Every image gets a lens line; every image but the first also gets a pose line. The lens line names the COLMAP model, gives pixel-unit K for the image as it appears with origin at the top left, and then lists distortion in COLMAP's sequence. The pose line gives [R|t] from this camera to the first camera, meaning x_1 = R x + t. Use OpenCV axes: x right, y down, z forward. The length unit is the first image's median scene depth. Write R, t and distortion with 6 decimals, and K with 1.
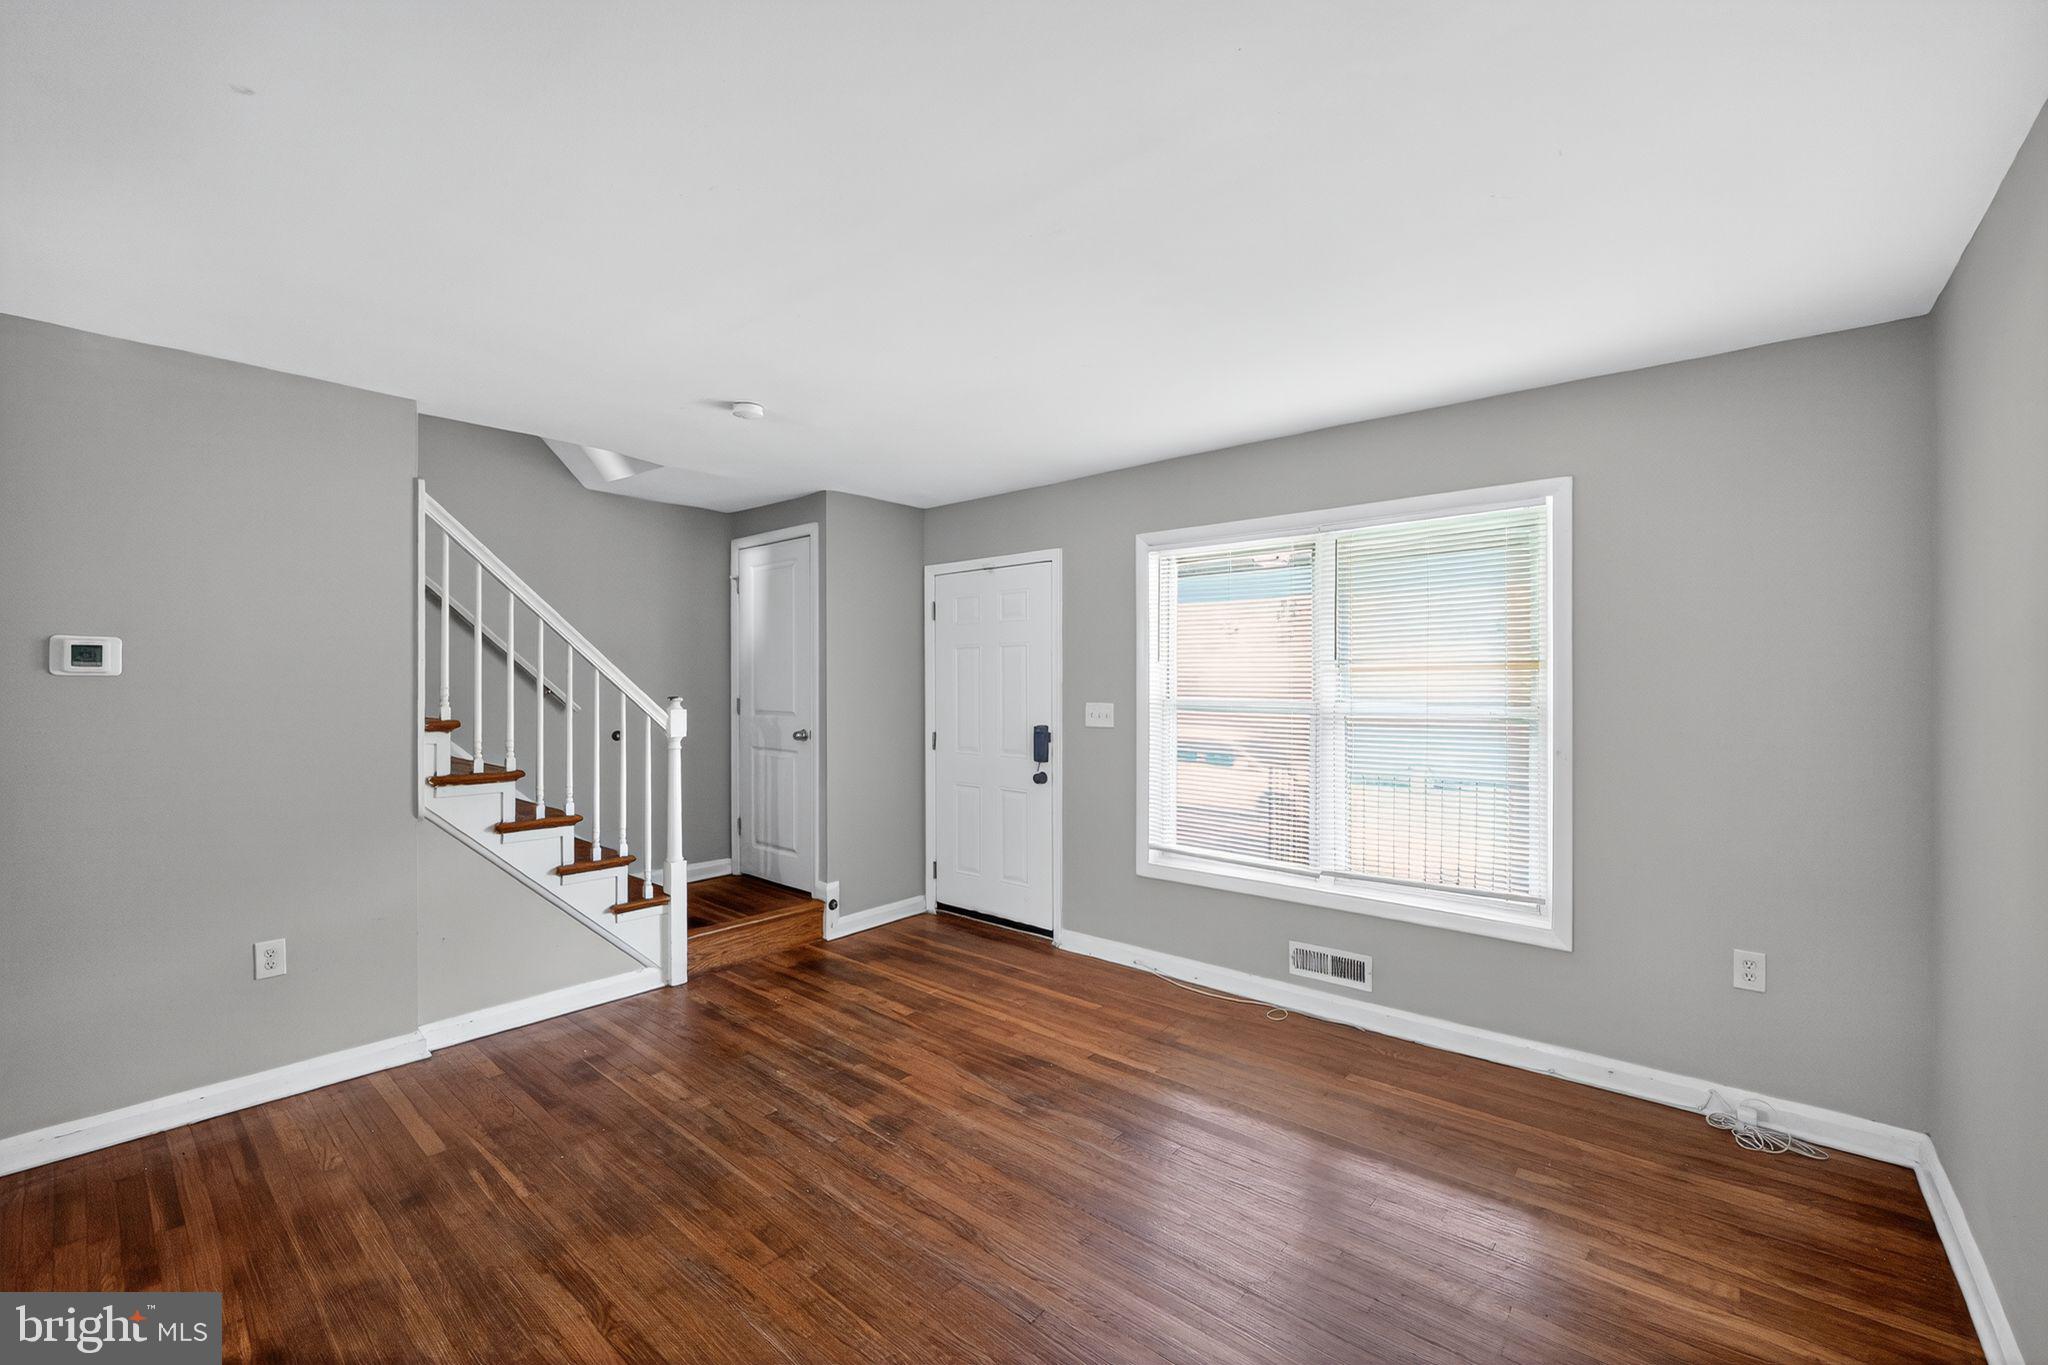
lens RADIAL K [[856.7, 0, 1010.8], [0, 856.7, 684.4], [0, 0, 1]] dist [-0.011184, 0.000002]
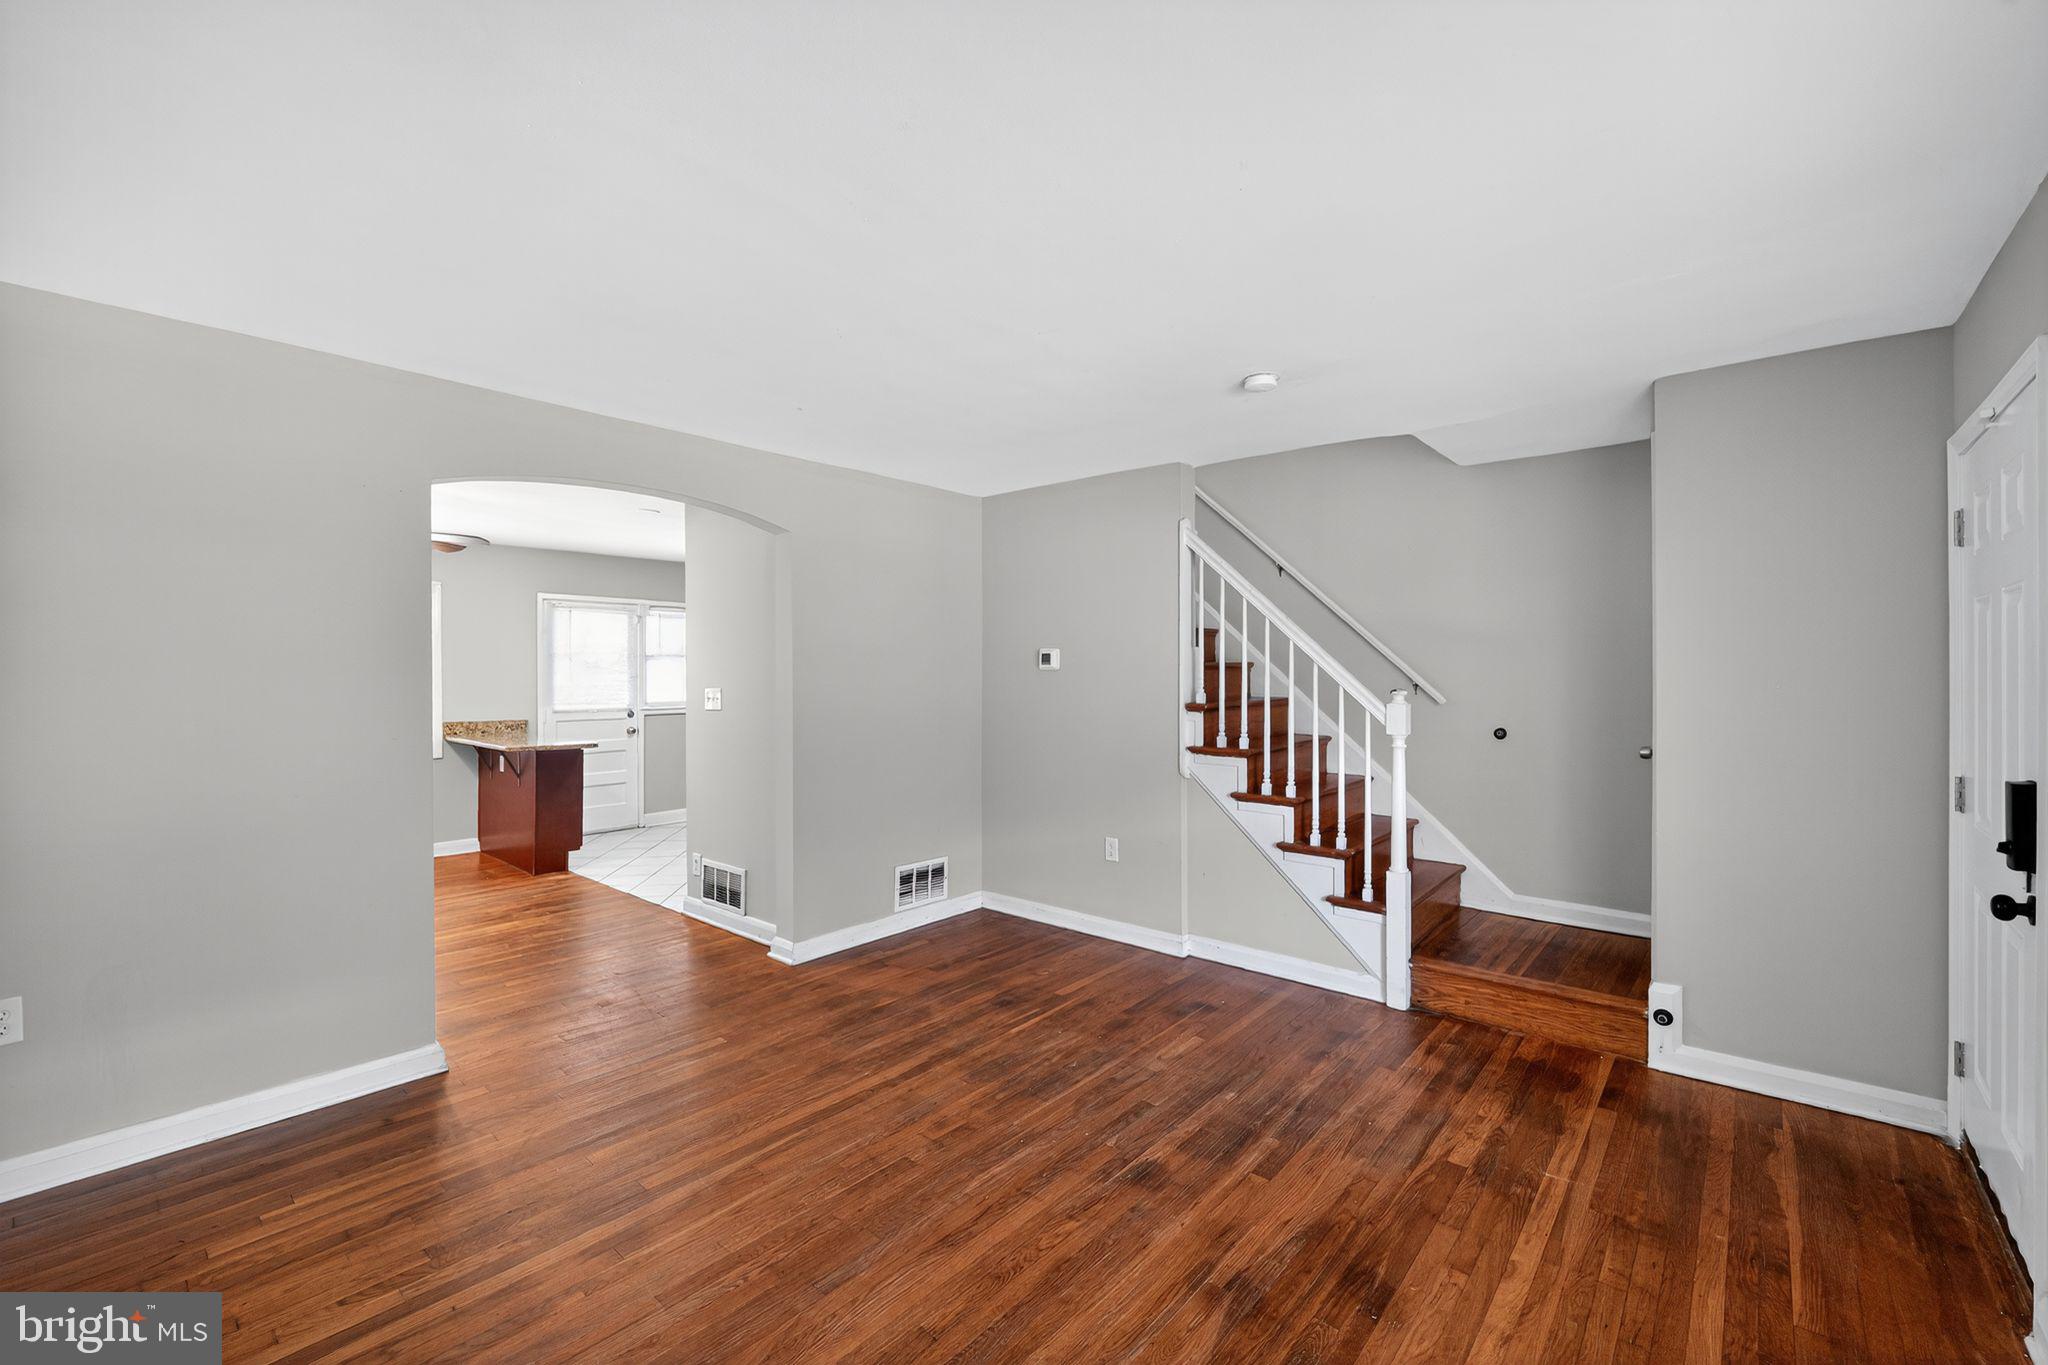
lens RADIAL K [[856.7, 0, 1018.8], [0, 856.7, 674.3], [0, 0, 1]] dist [-0.011184, 0.000002]
pose [[-0.012062, 0.002613, -0.999924, 0.537978], [-0.002614, 0.999993, 0.002645, -0.003253], [0.999924, 0.002646, -0.012055, 0.636367]]
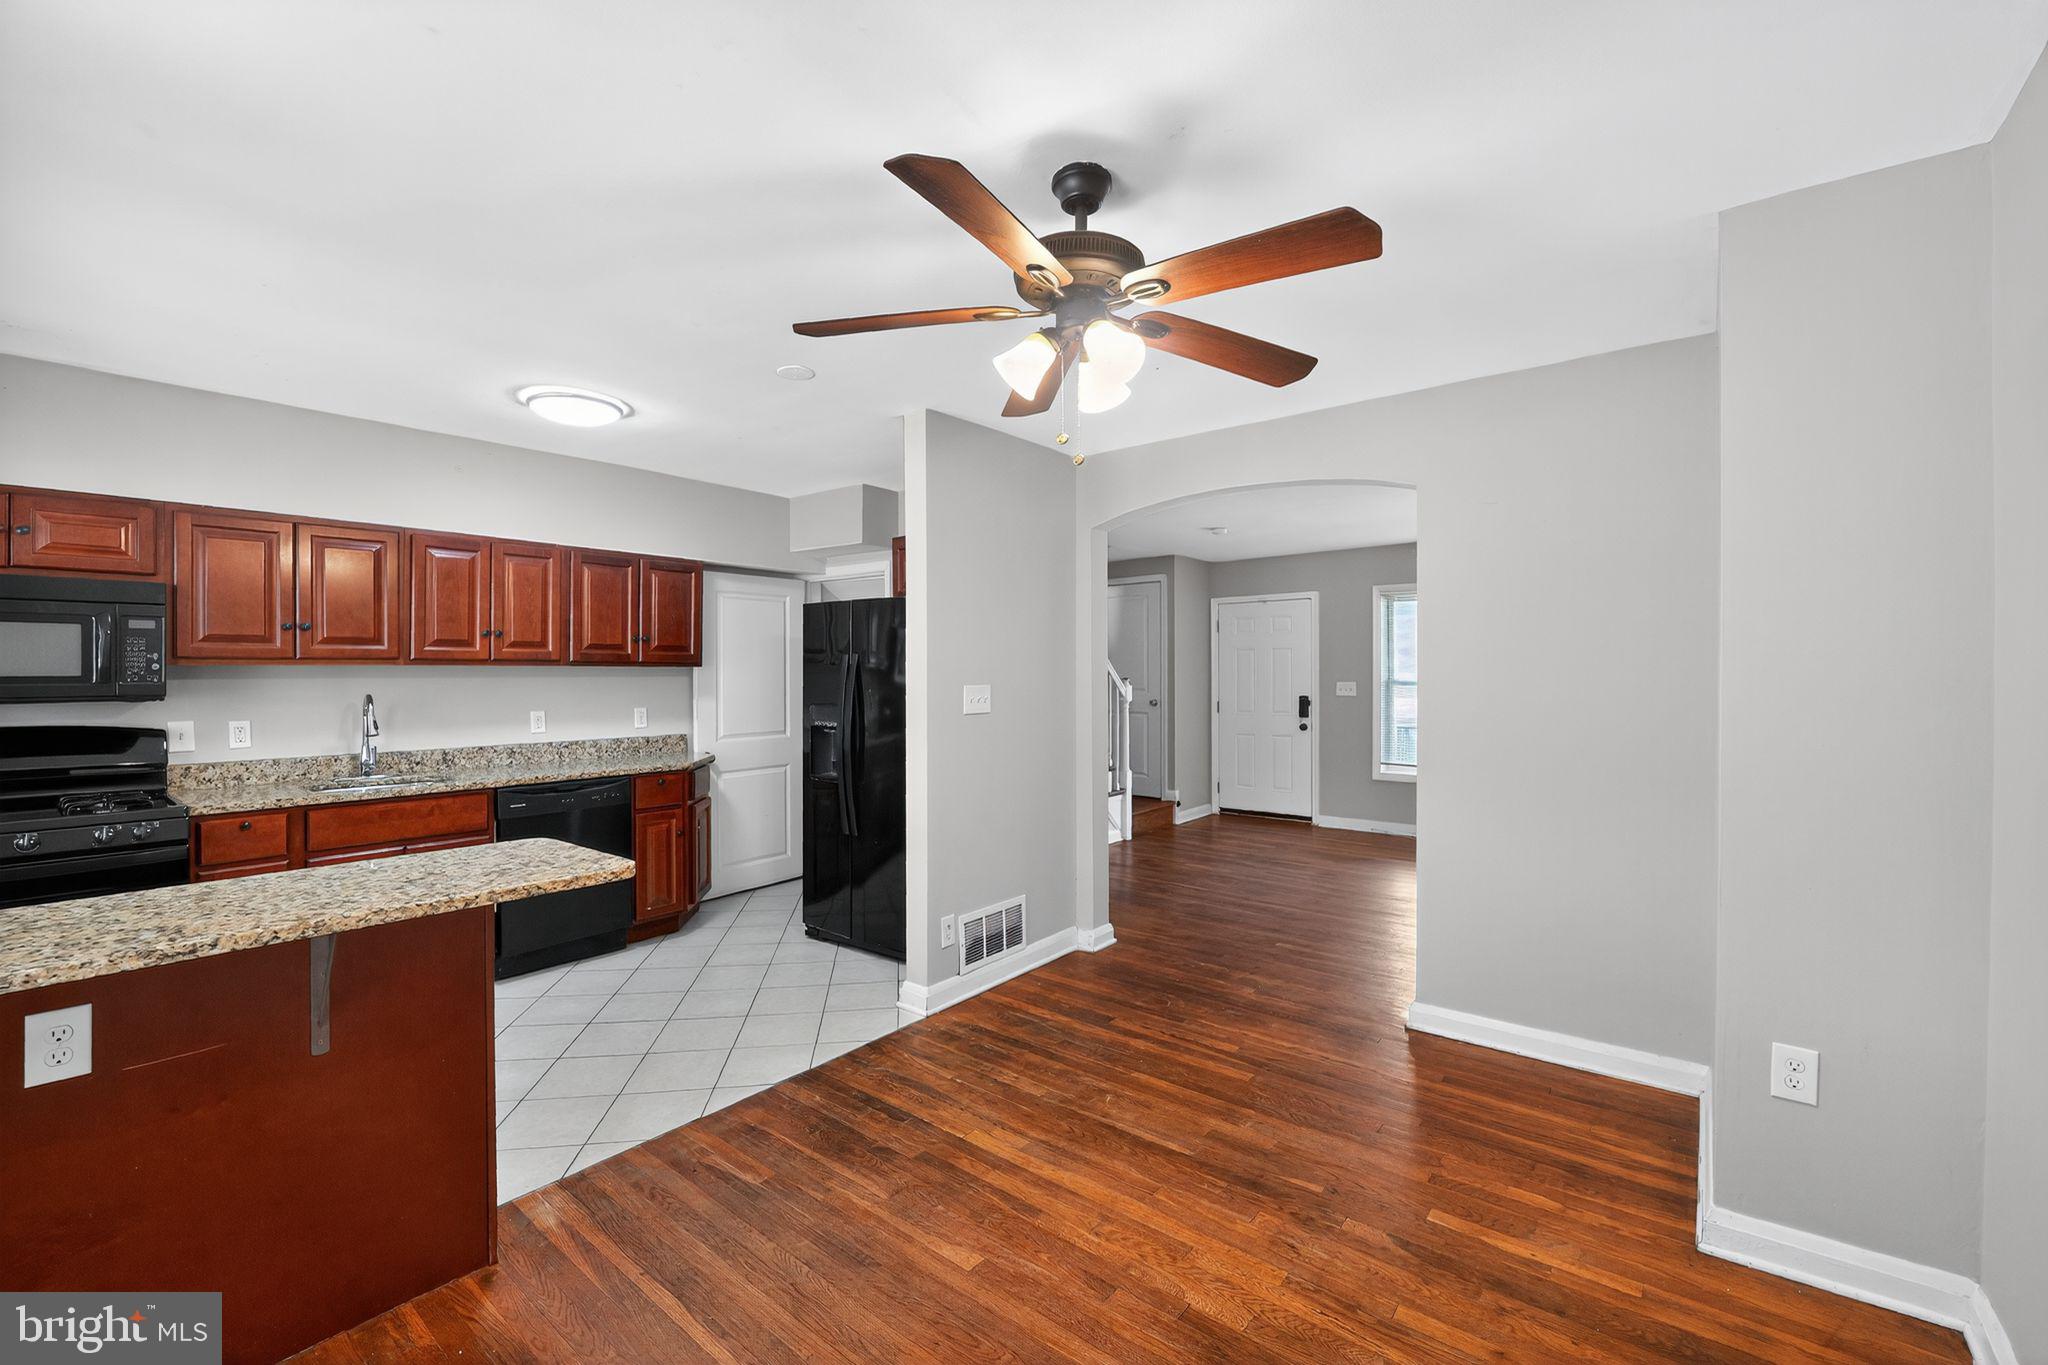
lens RADIAL K [[848.0, 0, 1010.0], [0, 848.0, 674.1], [0, 0, 1]] dist [-0.011176, -0.000679]
pose [[0.999705, -0.002162, 0.024206, -0.707806], [0.002253, 0.999991, -0.003718, 0.012289], [-0.024198, 0.003771, 0.999700, -0.797738]]
